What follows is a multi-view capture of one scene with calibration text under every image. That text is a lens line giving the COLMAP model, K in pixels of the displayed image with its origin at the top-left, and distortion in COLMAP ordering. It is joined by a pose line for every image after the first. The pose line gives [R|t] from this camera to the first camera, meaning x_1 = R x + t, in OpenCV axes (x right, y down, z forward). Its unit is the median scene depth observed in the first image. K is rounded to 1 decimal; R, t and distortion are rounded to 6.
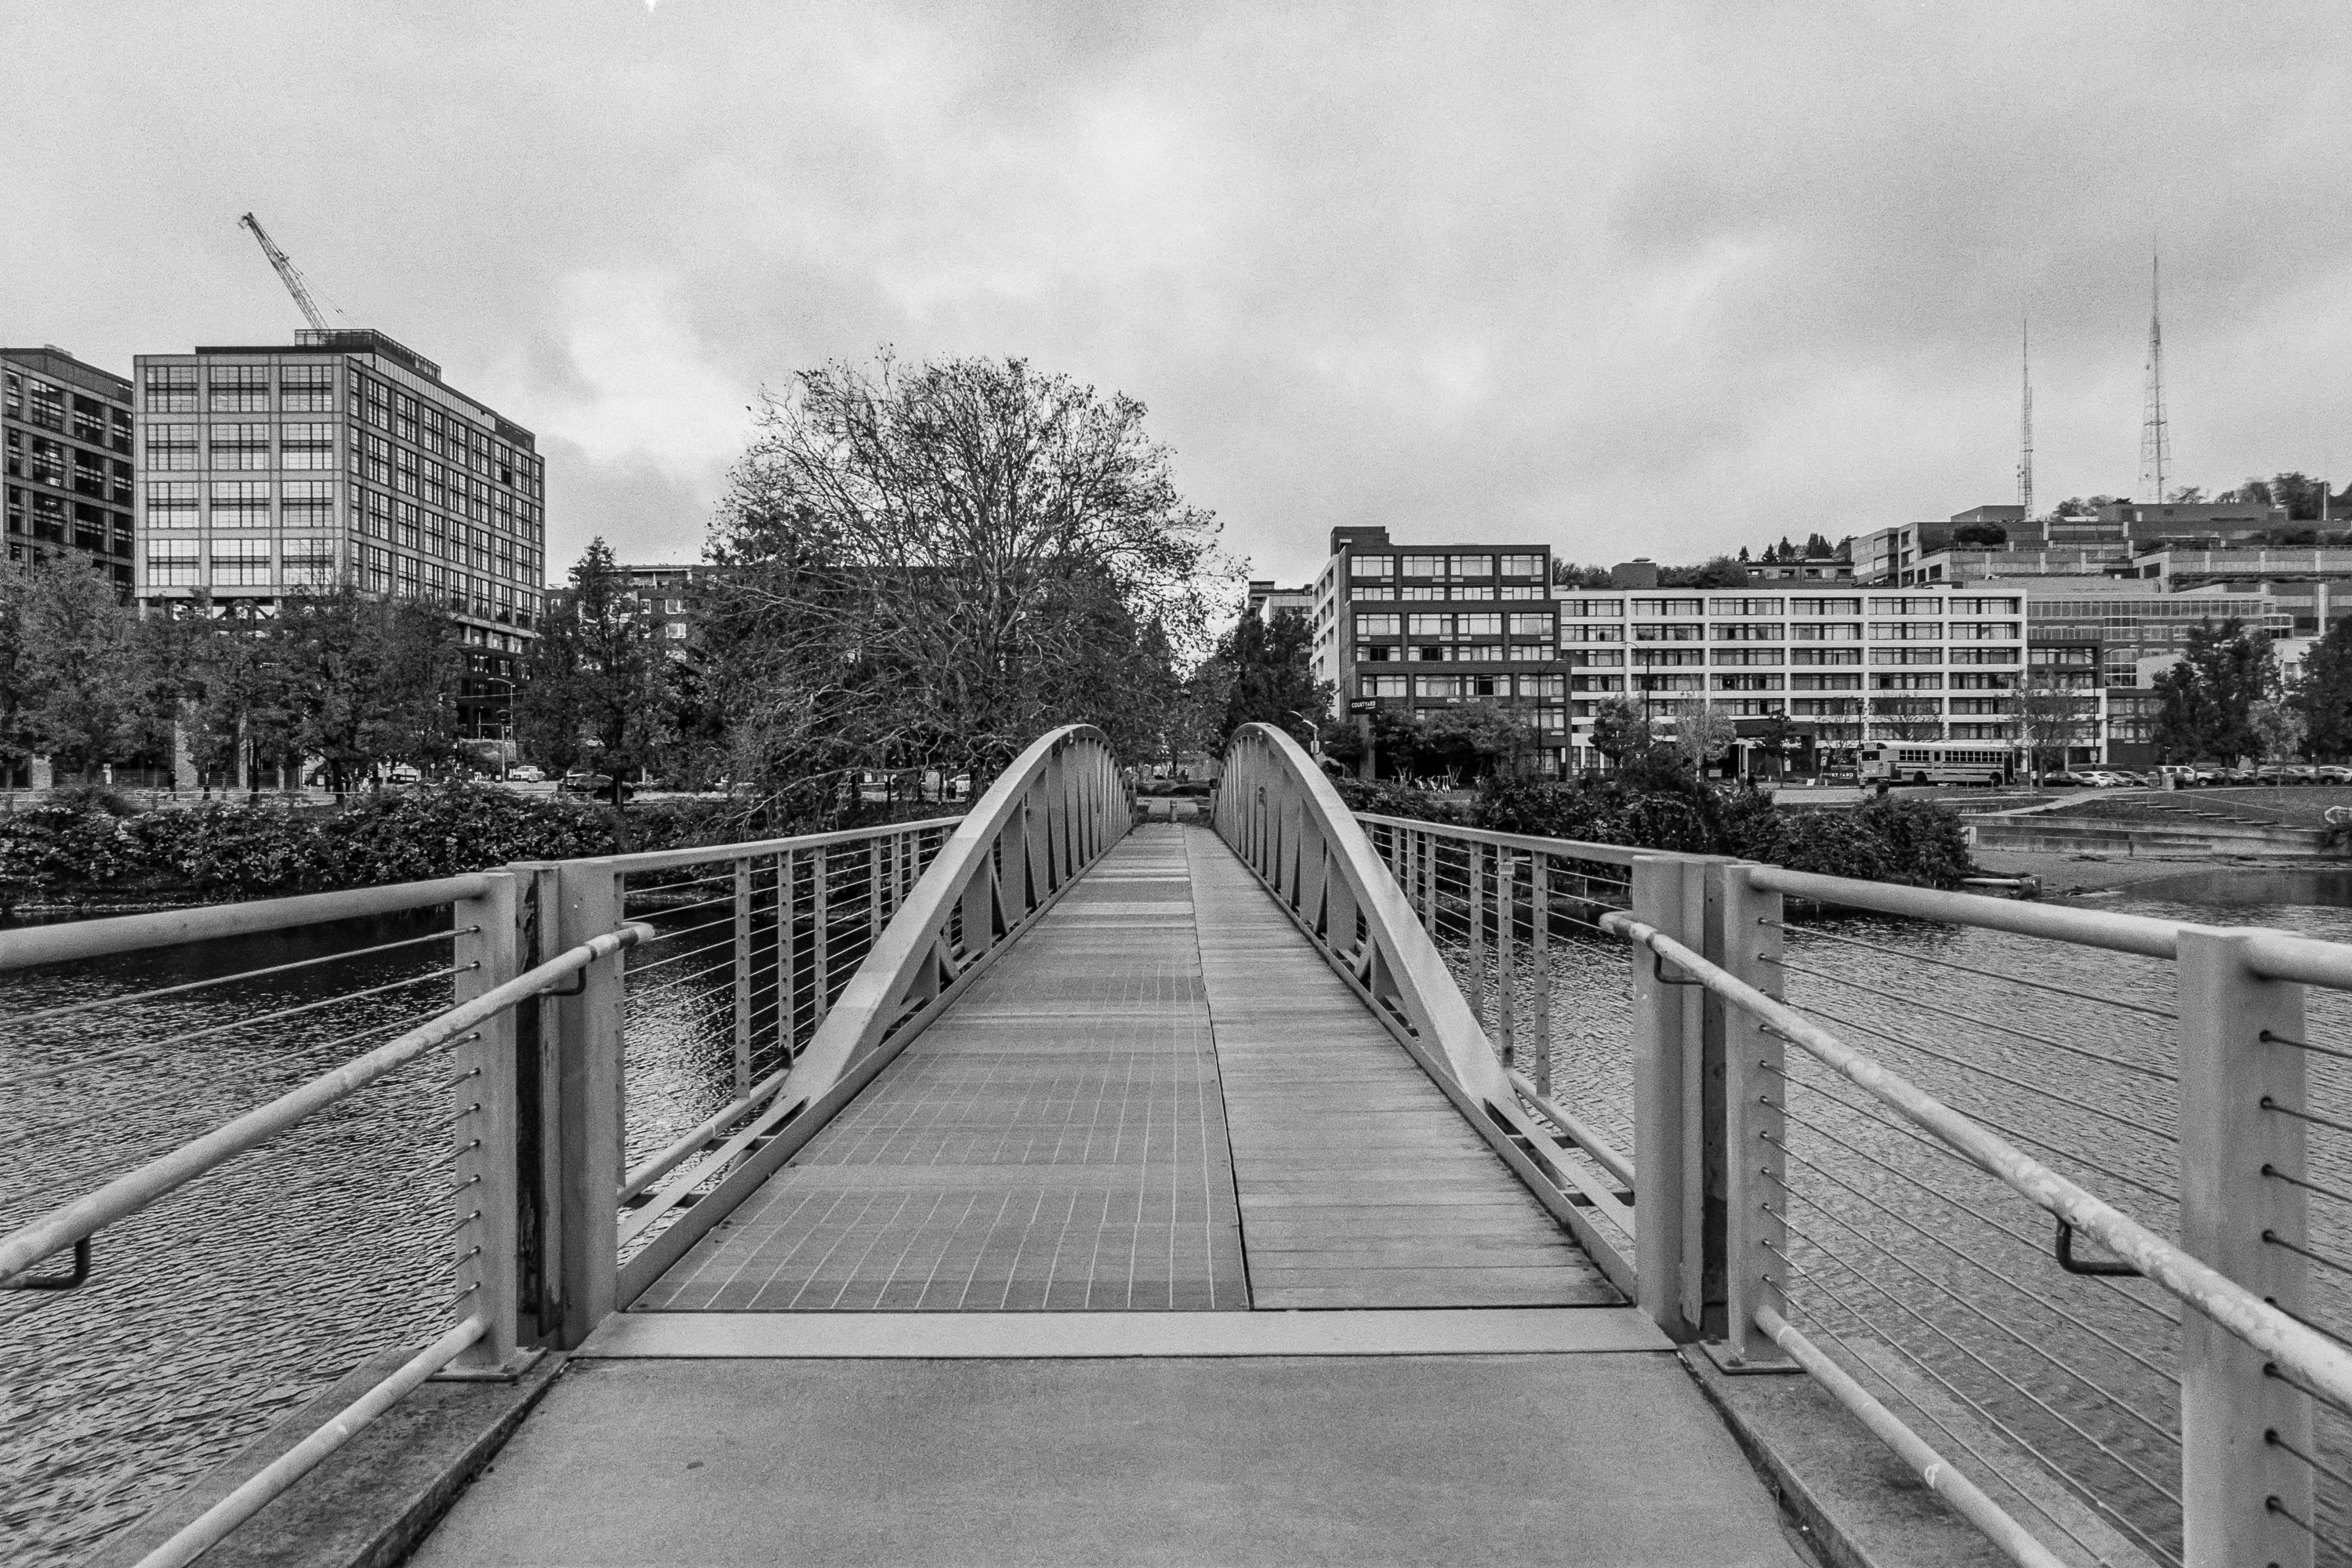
lens RADIAL K [[1879.5, 0, 1141.6], [0, 1879.5, 783.5], [0, 0, 1]] dist [-0.067975, 0.153212]
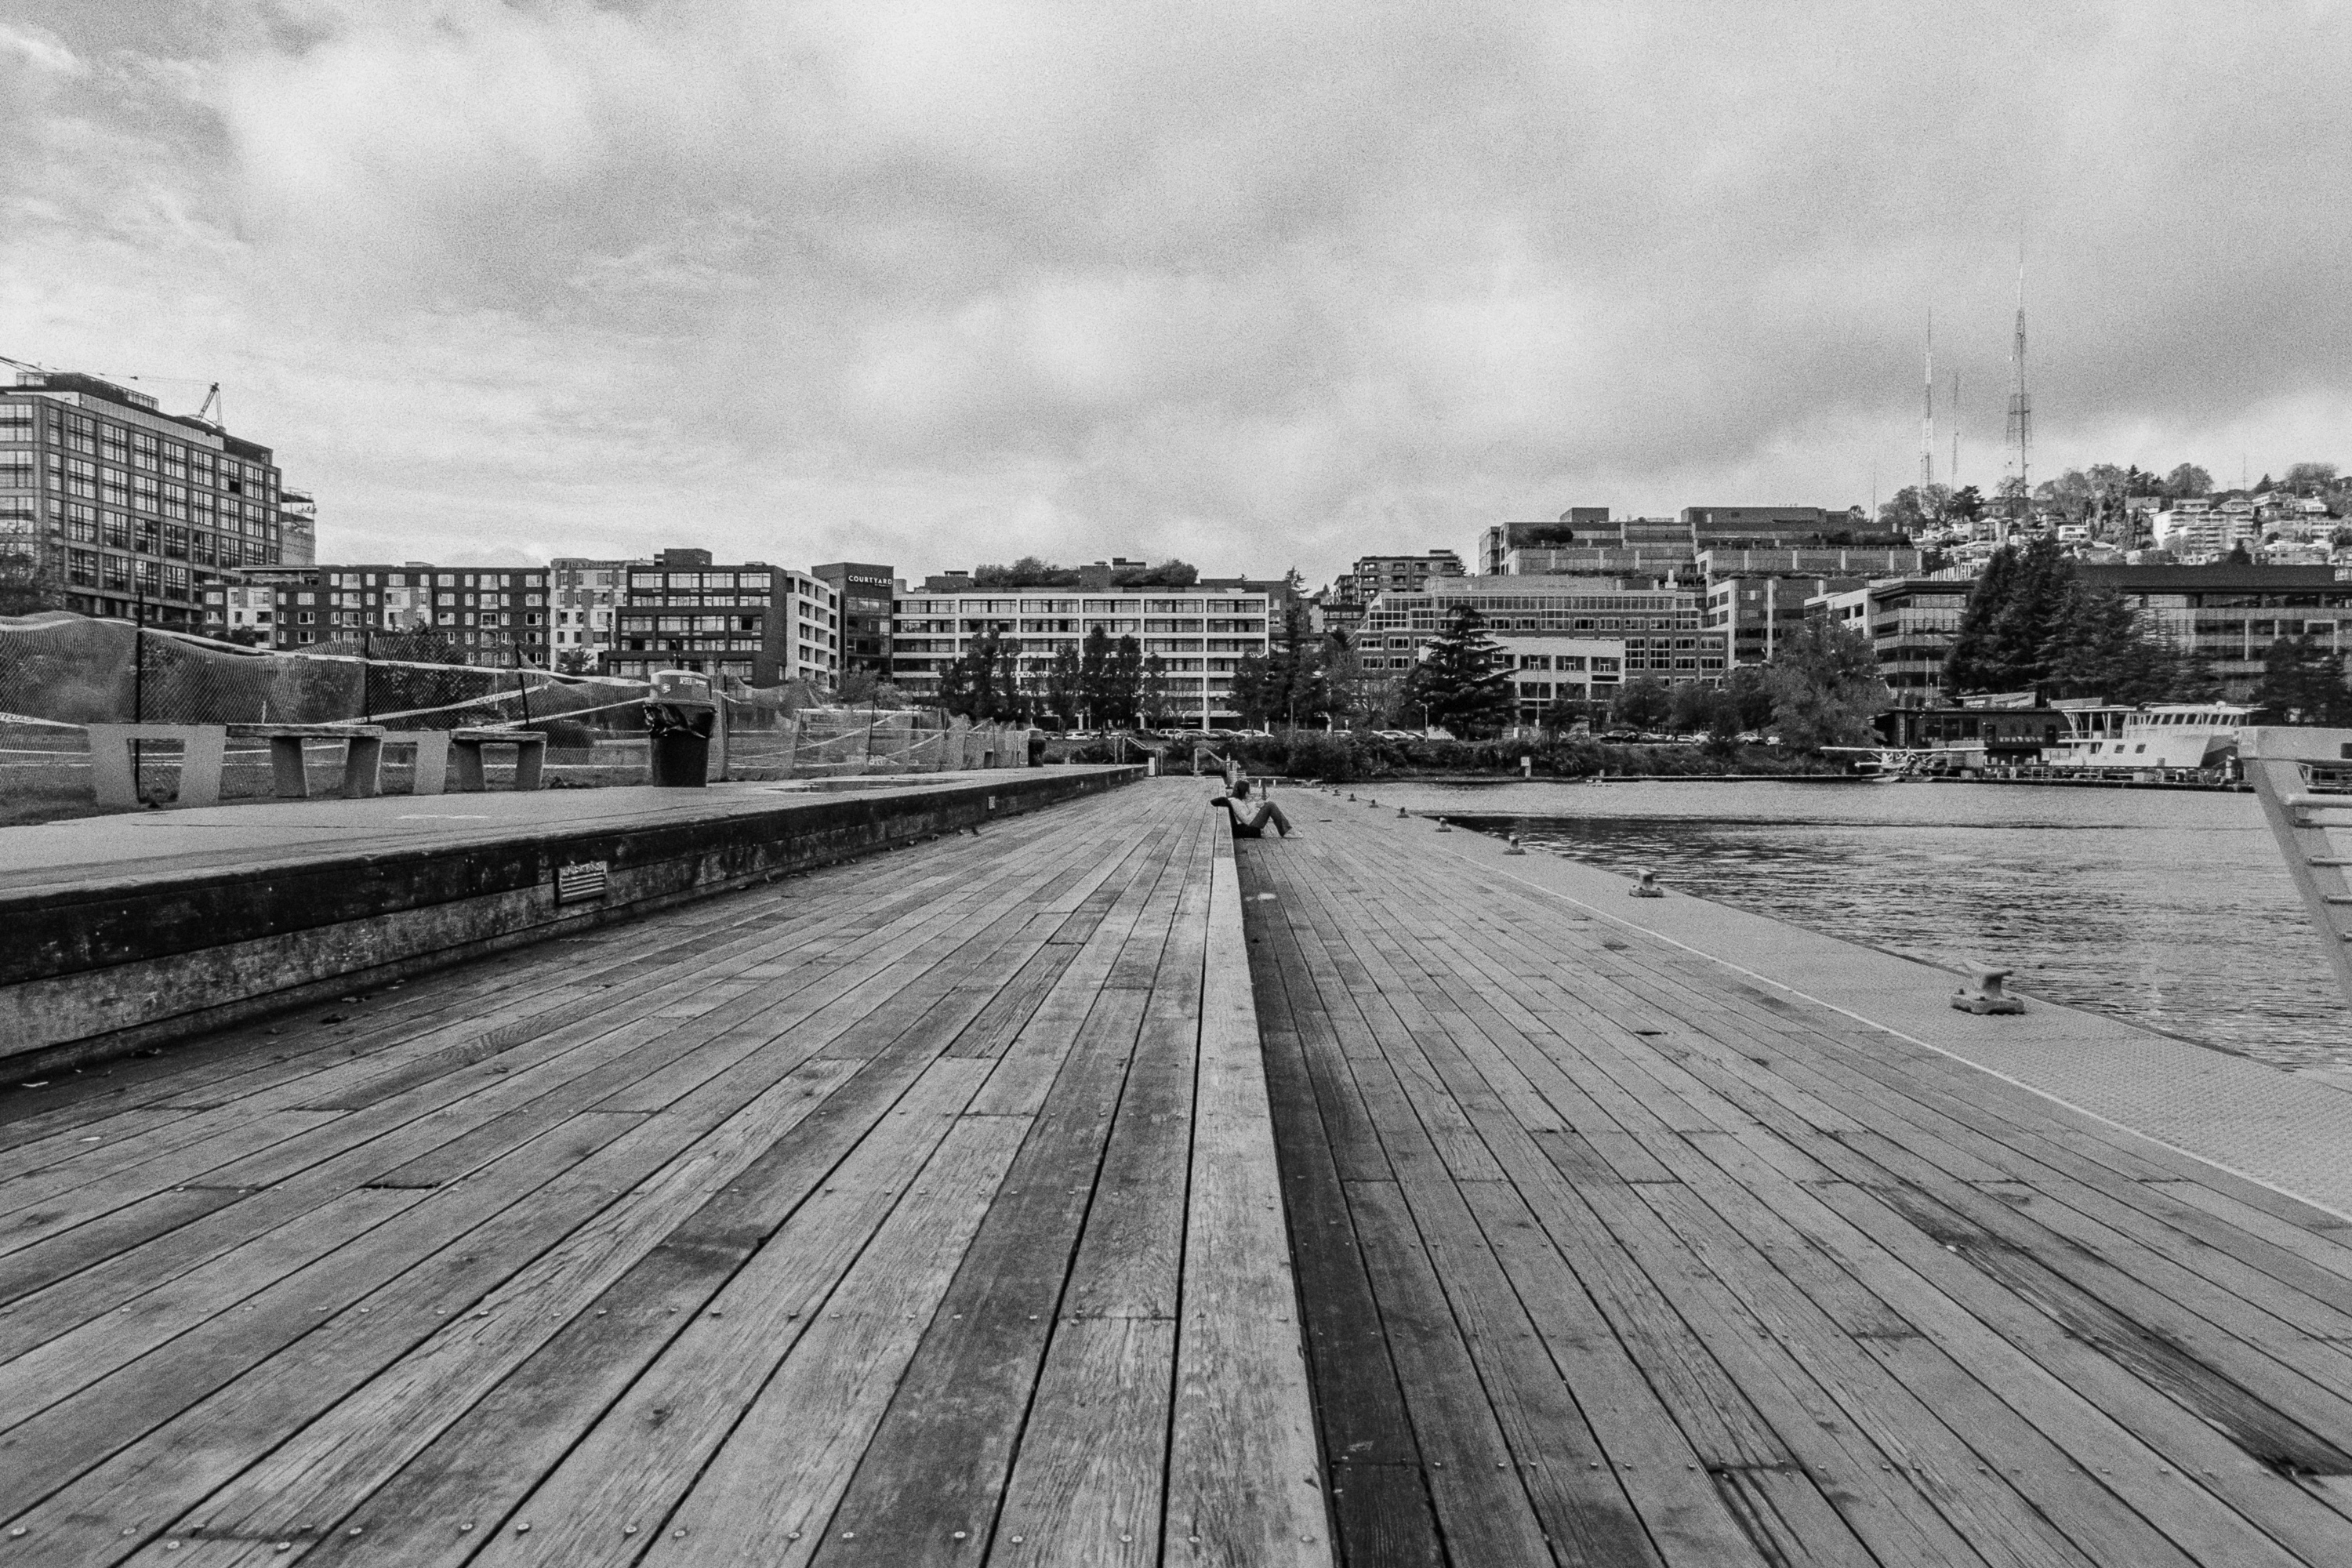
lens RADIAL K [[1879.5, 0, 1141.6], [0, 1879.5, 783.5], [0, 0, 1]] dist [-0.067975, 0.153212]
pose [[0.999517, 0.007965, -0.030029, 0.361562], [-0.007493, 0.999847, 0.015808, 0.005288], [0.030150, -0.015575, 0.999424, -0.244053]]
